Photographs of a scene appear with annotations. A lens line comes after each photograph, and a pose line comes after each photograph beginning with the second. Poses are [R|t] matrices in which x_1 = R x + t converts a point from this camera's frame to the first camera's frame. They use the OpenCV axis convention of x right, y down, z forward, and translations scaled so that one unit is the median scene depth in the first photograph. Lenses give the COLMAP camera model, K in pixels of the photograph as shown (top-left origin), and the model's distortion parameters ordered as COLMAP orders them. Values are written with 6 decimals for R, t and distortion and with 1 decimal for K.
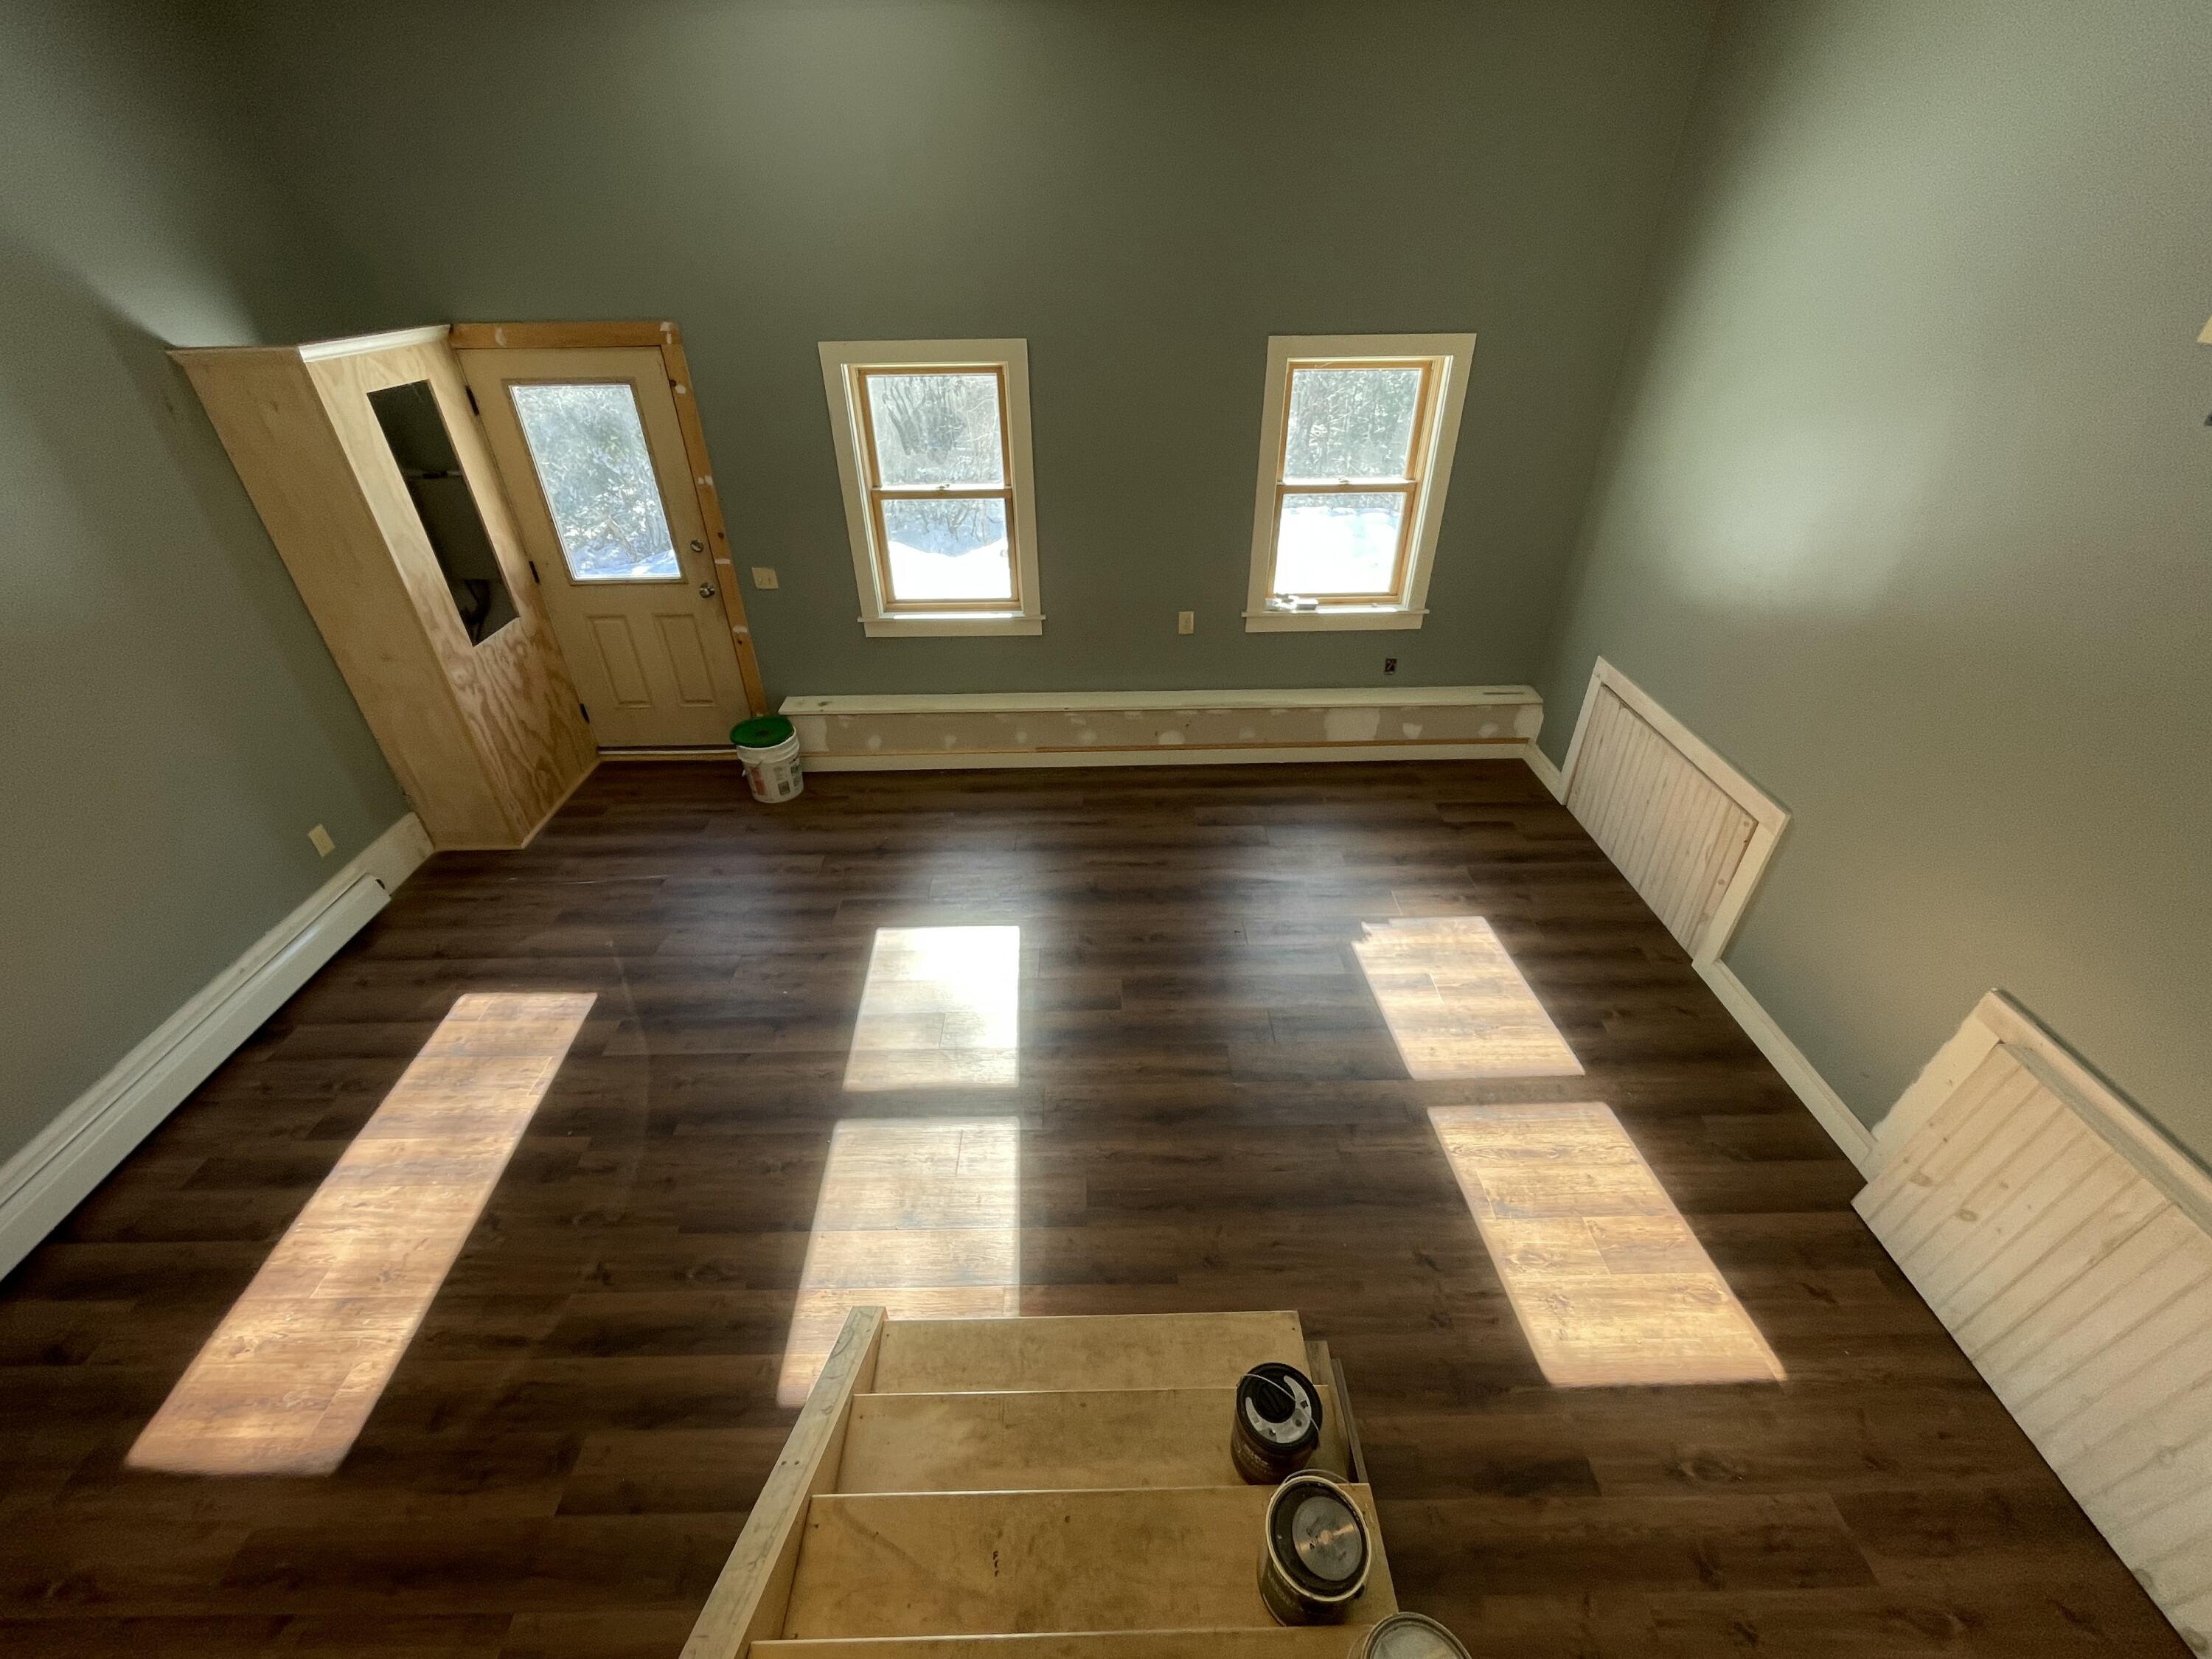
lens RADIAL K [[904.7, 0, 1101.6], [0, 904.7, 819.5], [0, 0, 1]] dist [-0.001661, 0.000264]
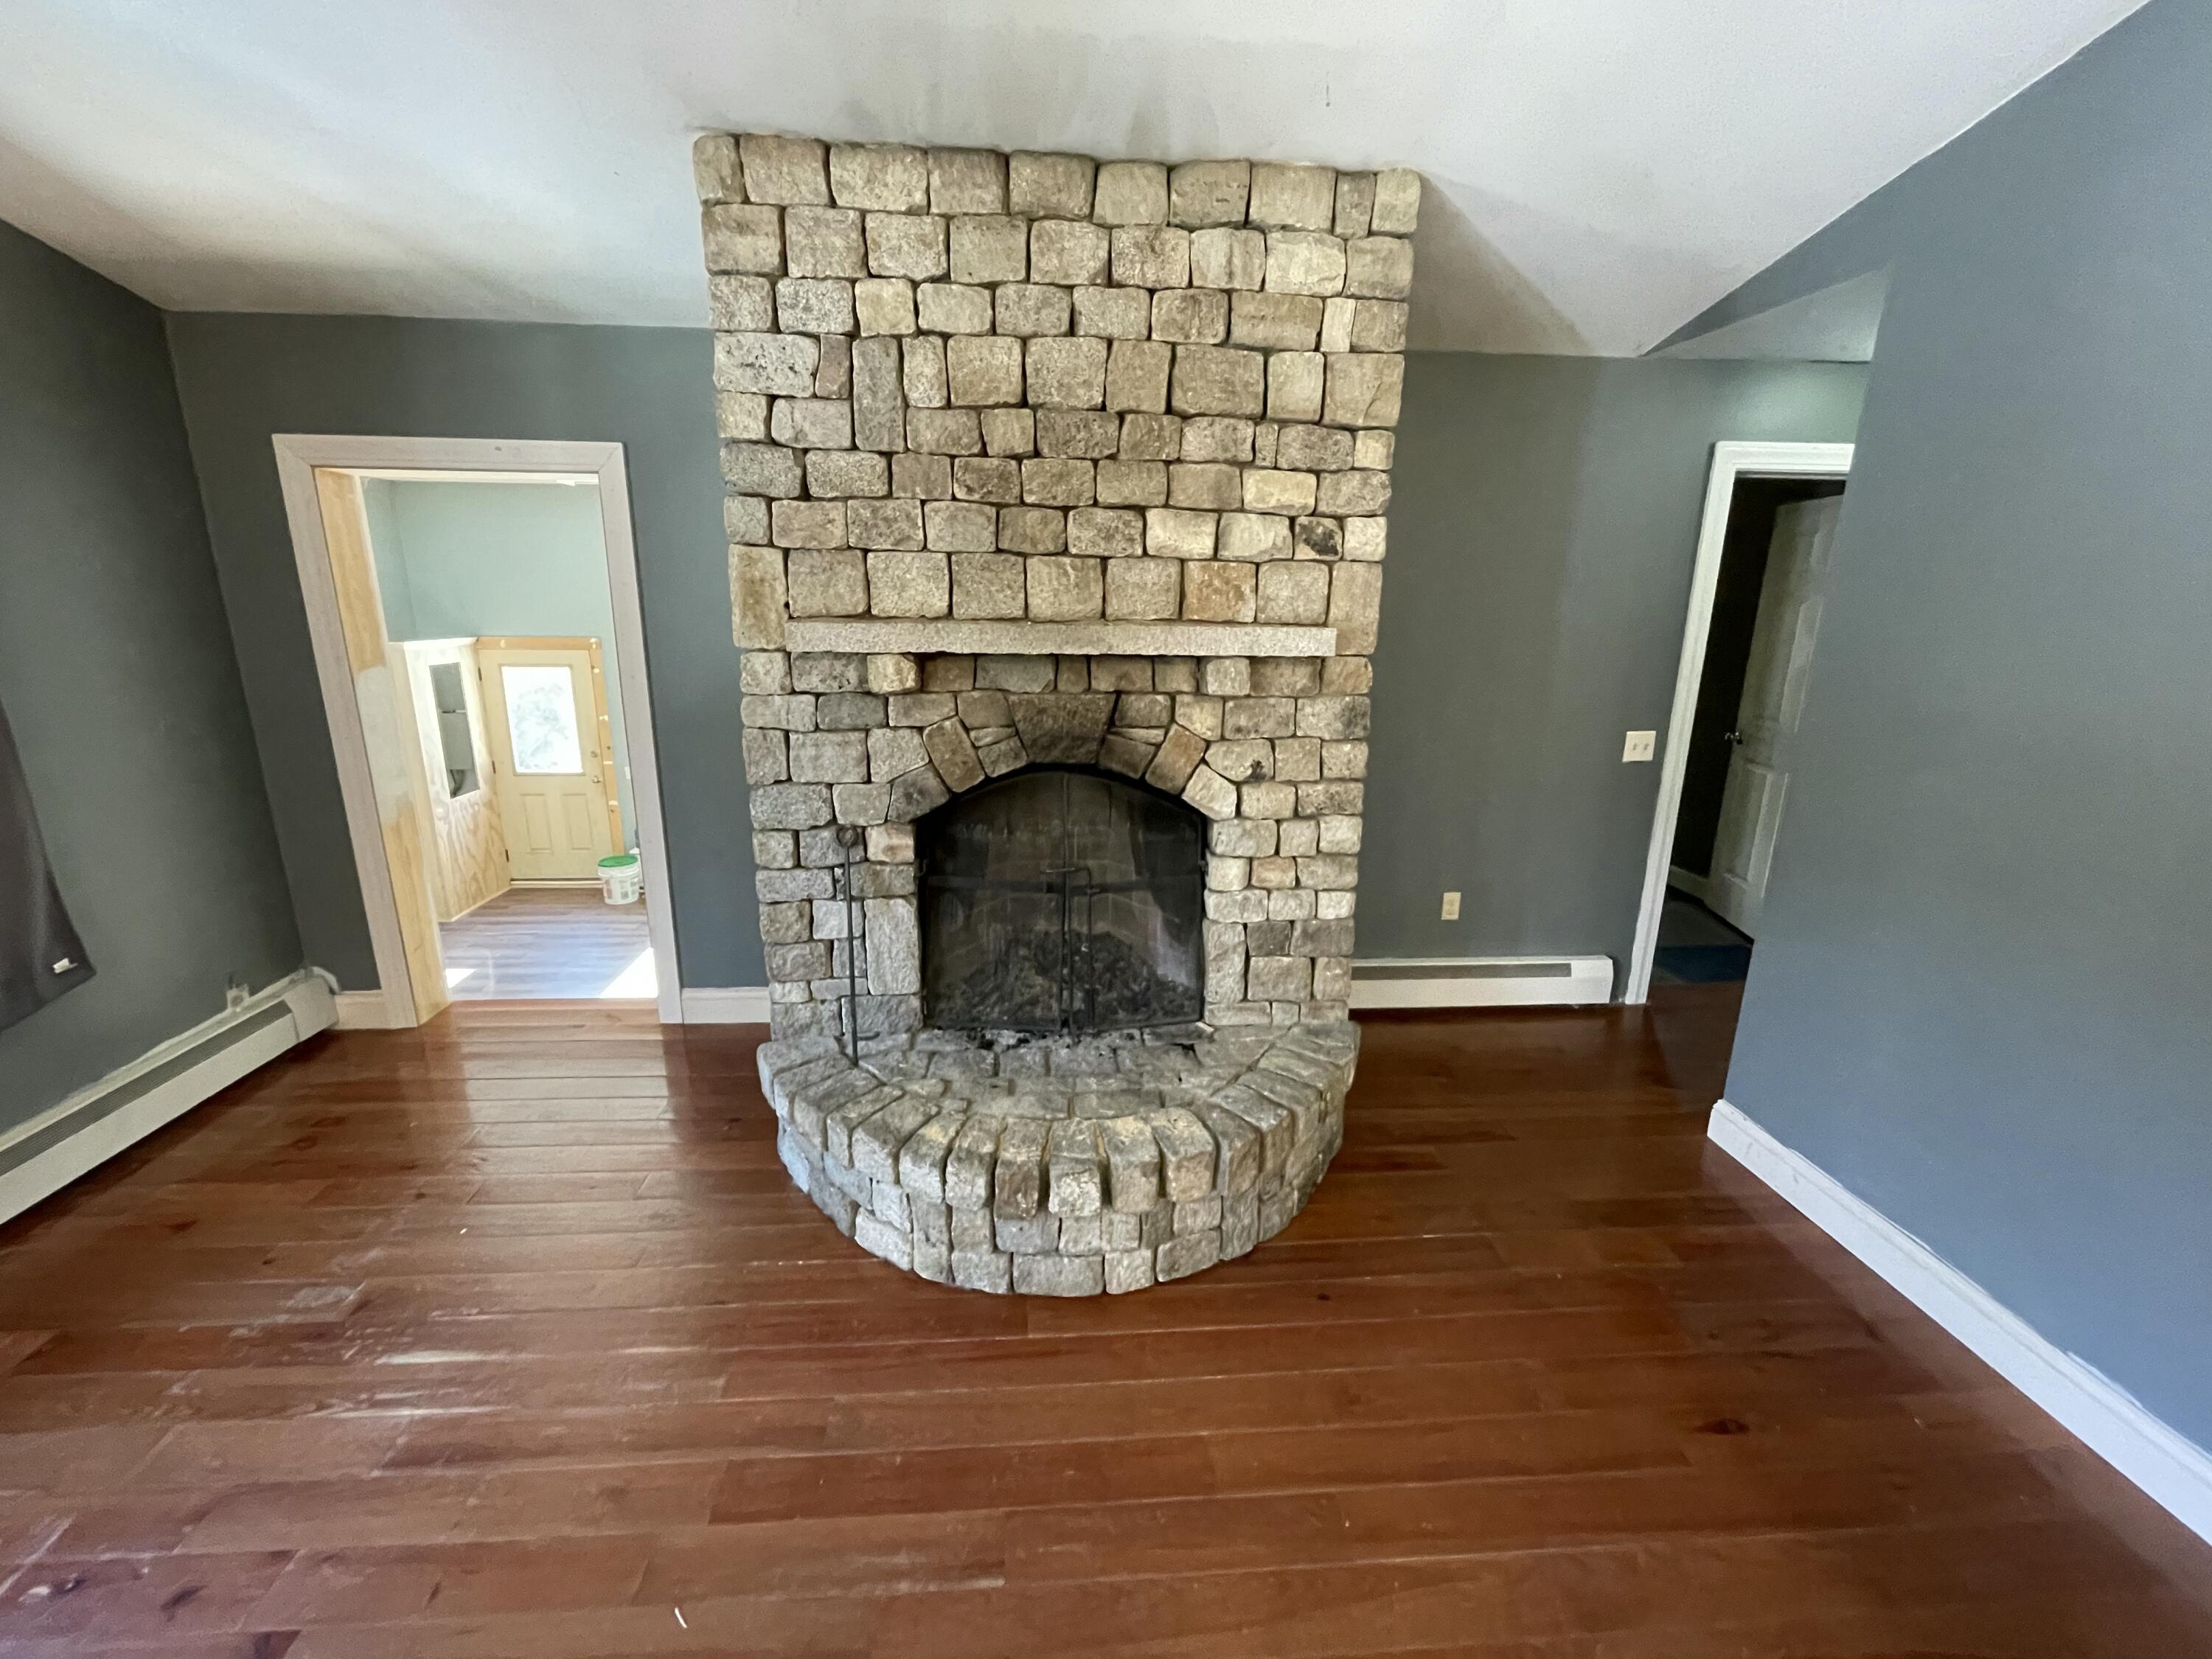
lens RADIAL K [[904.7, 0, 1101.6], [0, 904.7, 819.5], [0, 0, 1]] dist [-0.001661, 0.000264]
pose [[0.998152, 0.004210, 0.060613, 0.464206], [0.016066, 0.943799, -0.330130, 0.446544], [-0.058596, 0.330494, 0.941987, -0.719705]]
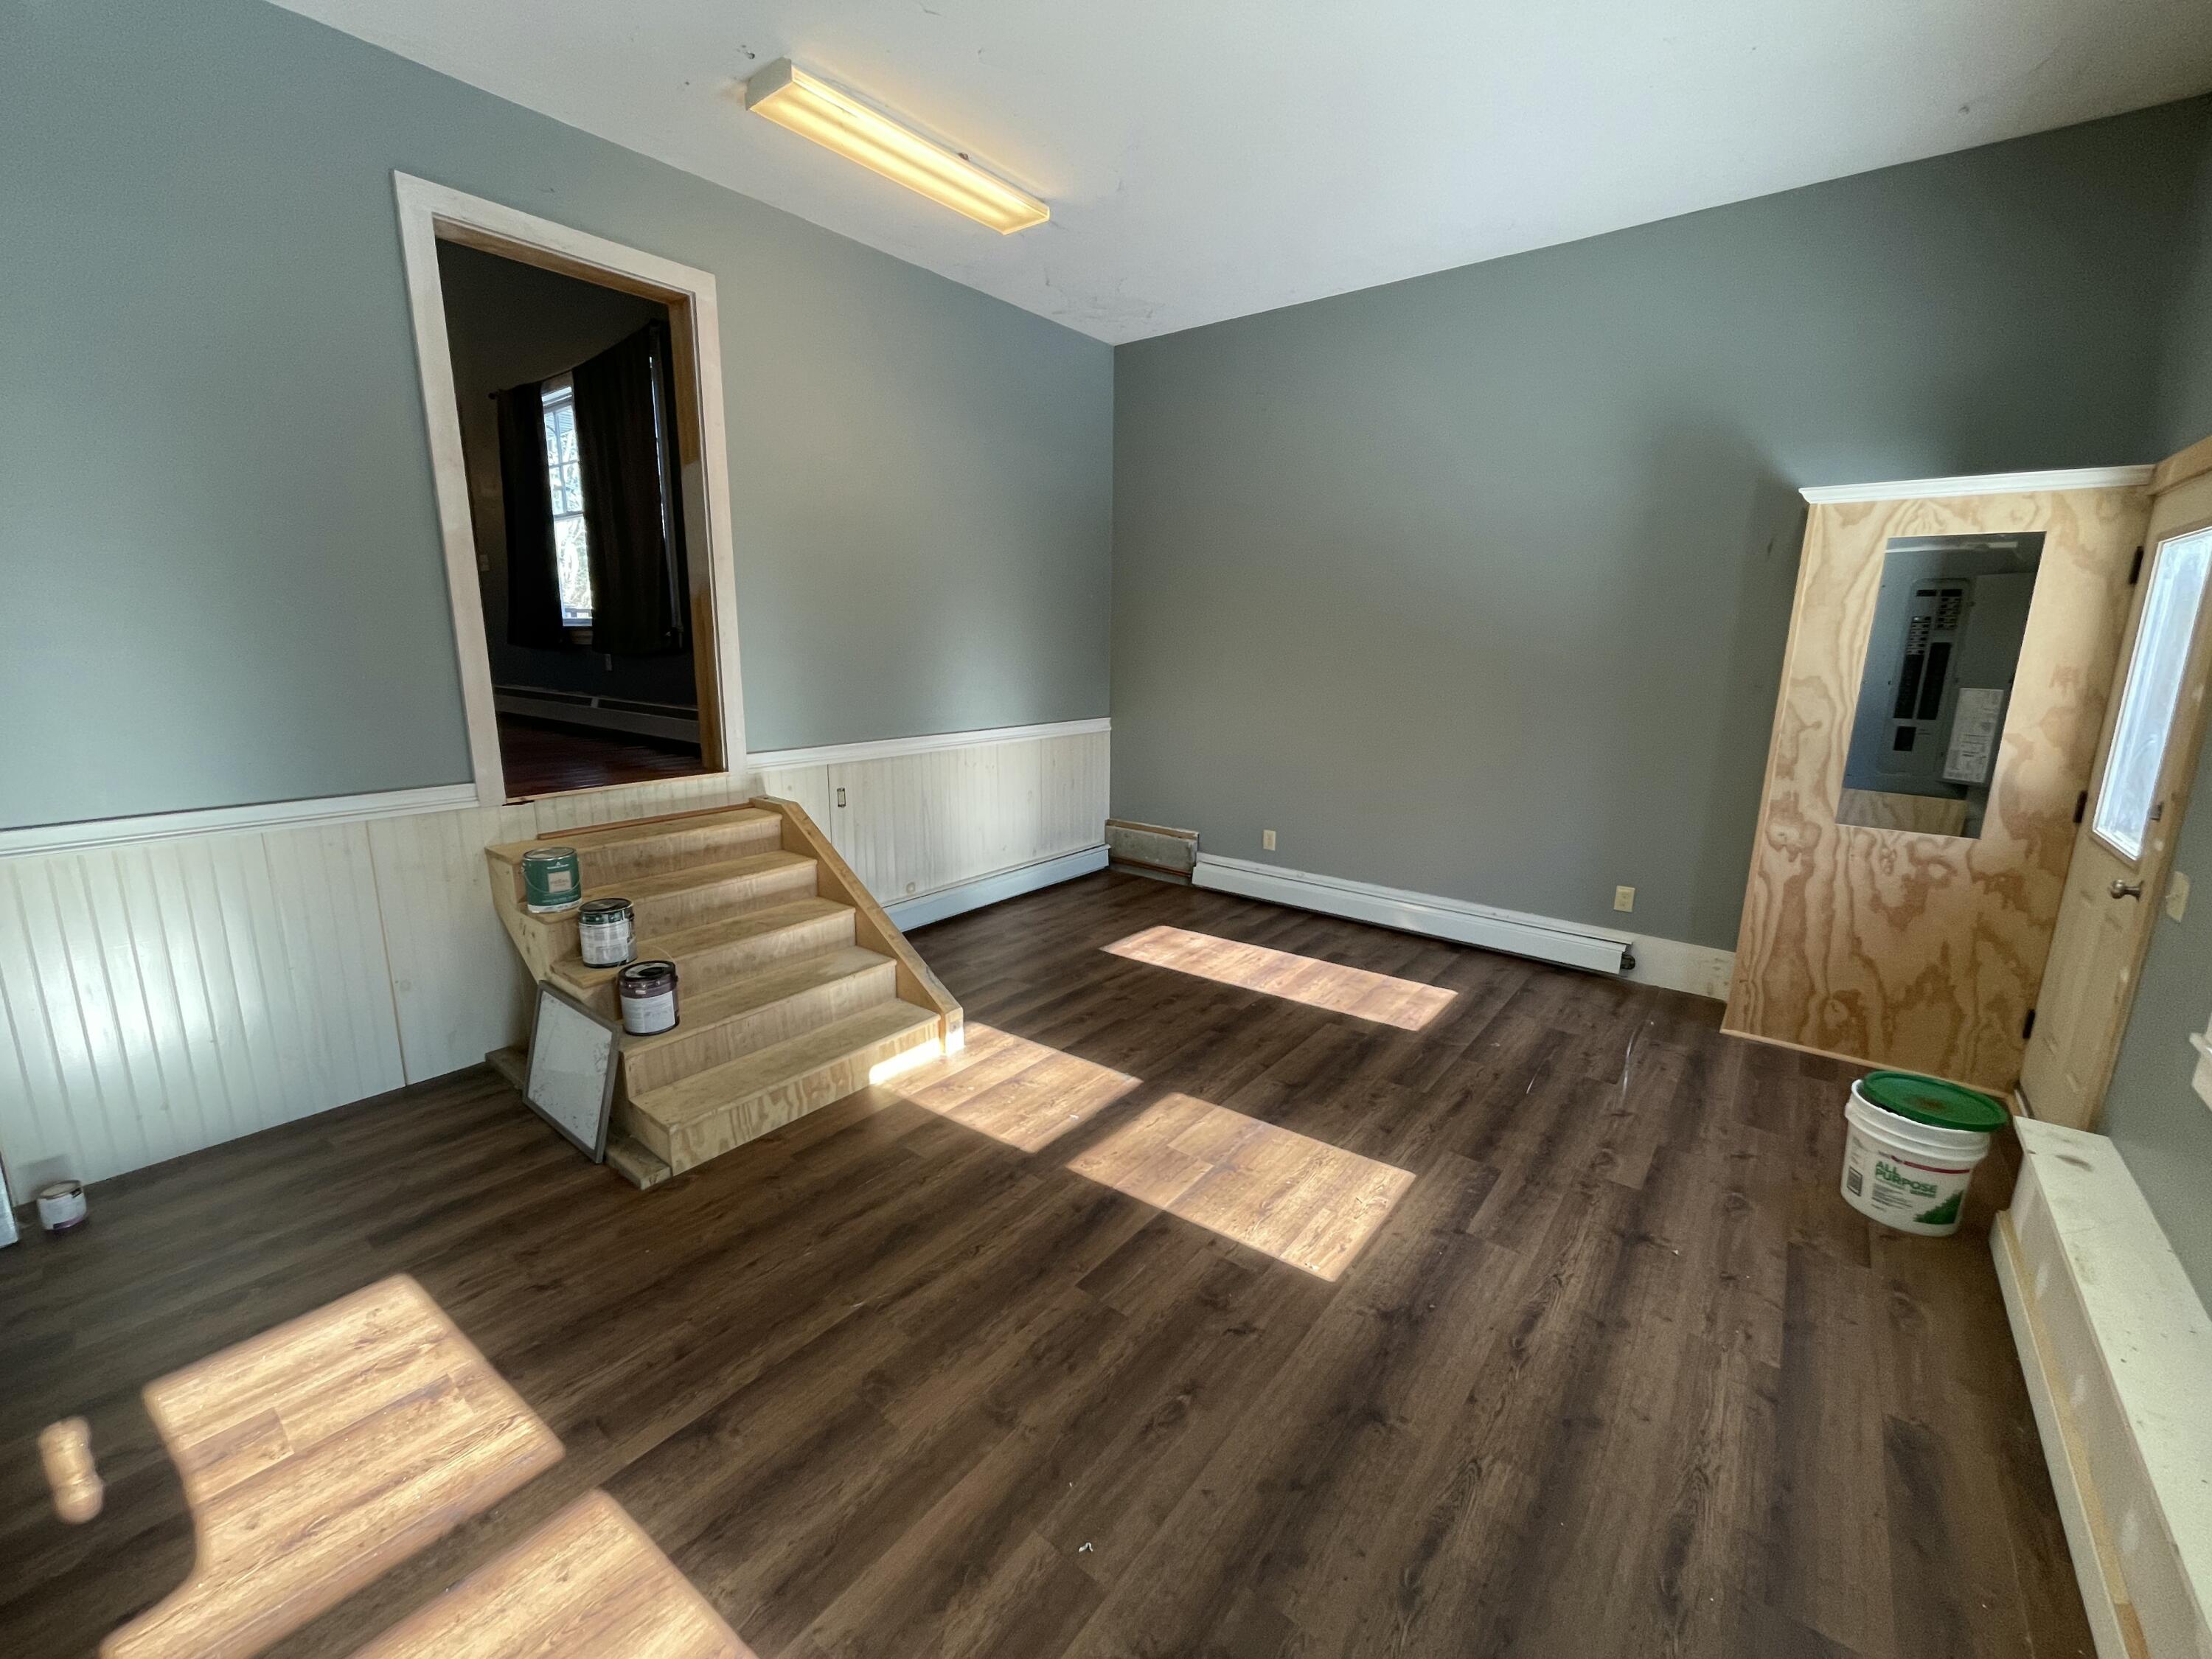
lens RADIAL K [[904.7, 0, 1101.6], [0, 904.7, 819.5], [0, 0, 1]] dist [-0.001661, 0.000264]
pose [[-0.635088, 0.158790, -0.755943, 0.385622], [-0.430407, 0.739895, 0.517016, -0.332008], [0.641415, 0.653713, -0.401554, 0.889125]]
